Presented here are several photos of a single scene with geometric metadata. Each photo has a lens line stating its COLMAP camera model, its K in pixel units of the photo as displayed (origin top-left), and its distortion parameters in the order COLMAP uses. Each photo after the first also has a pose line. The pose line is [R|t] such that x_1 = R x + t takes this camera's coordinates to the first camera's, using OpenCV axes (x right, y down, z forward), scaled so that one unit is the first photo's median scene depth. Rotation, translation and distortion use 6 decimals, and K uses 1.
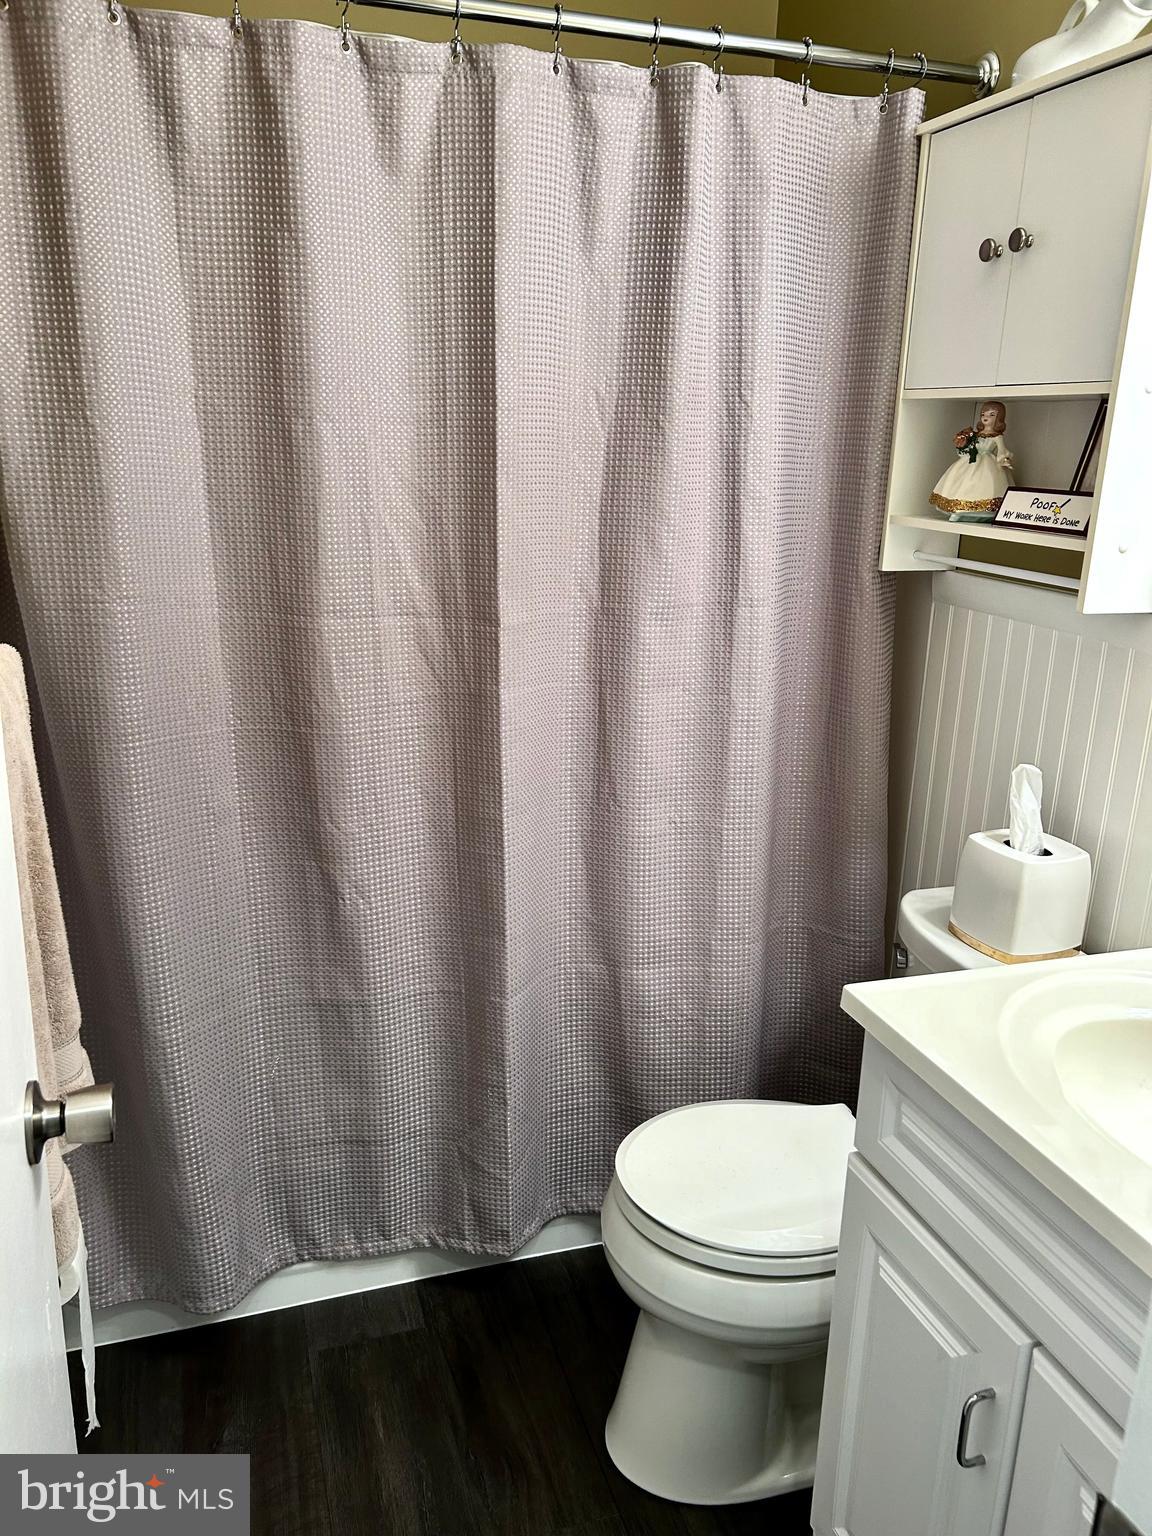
lens RADIAL K [[1150.1, 0, 563.0], [0, 1150.1, 758.5], [0, 0, 1]] dist [0.050364, -0.057943]
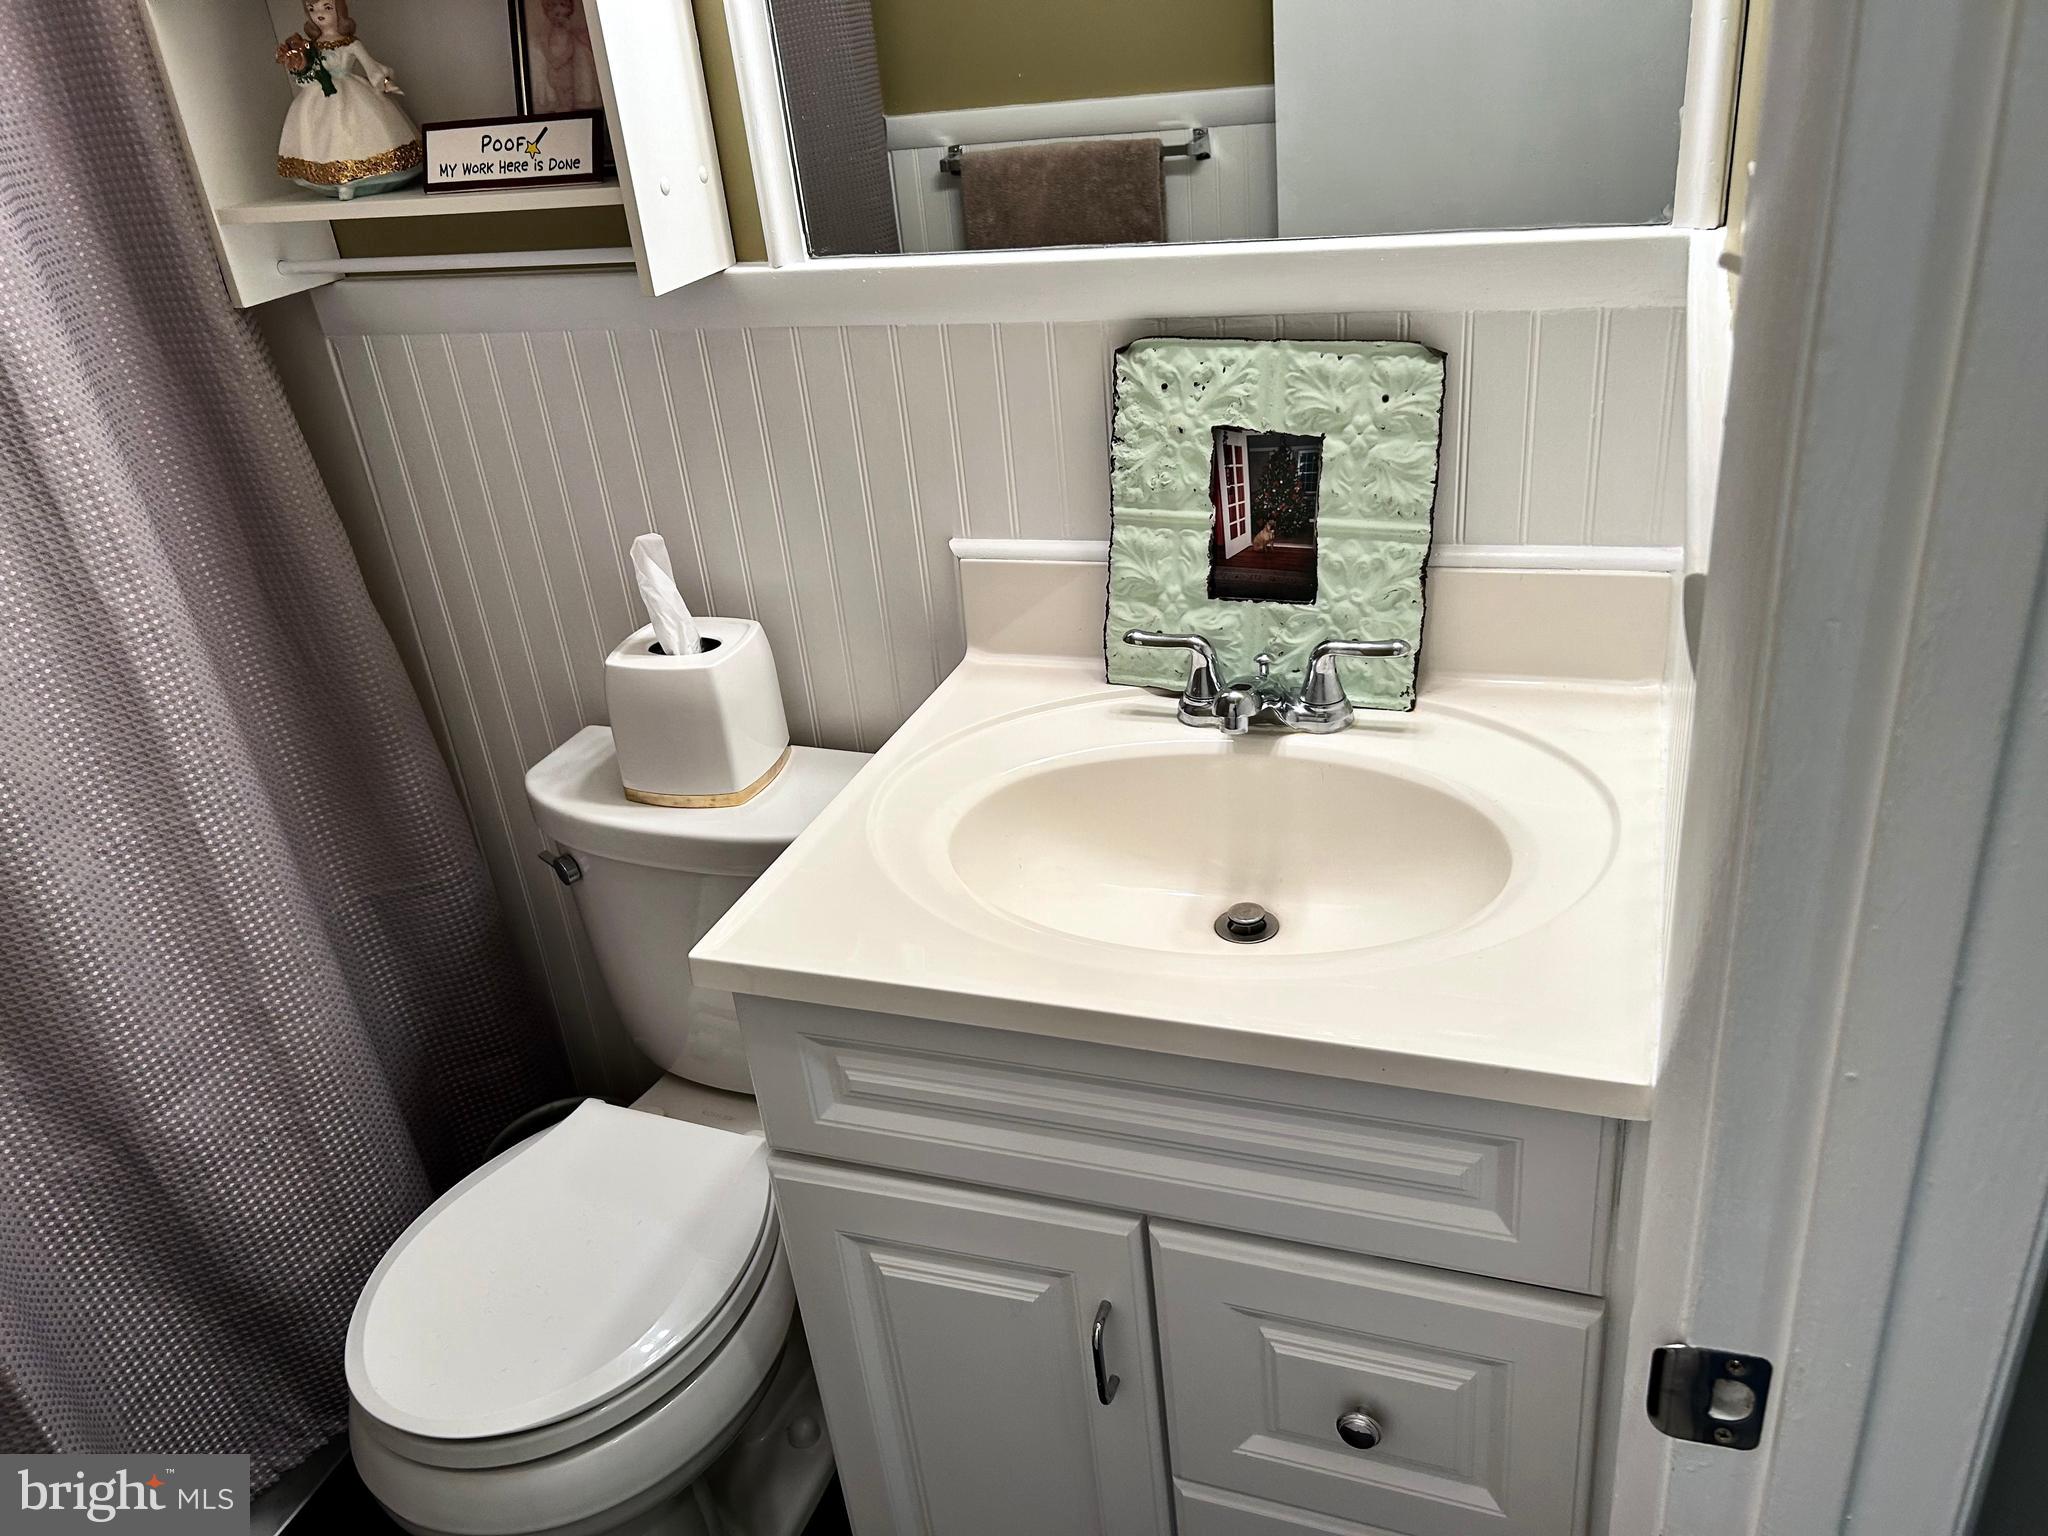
lens RADIAL K [[1533.4, 0, 1020.1], [0, 1533.4, 765.7], [0, 0, 1]] dist [0.050364, -0.057943]
pose [[0.609864, -0.443494, 0.656795, -0.114735], [0.325932, 0.895783, 0.302226, -0.069126], [-0.722381, 0.029754, 0.690855, 0.192480]]
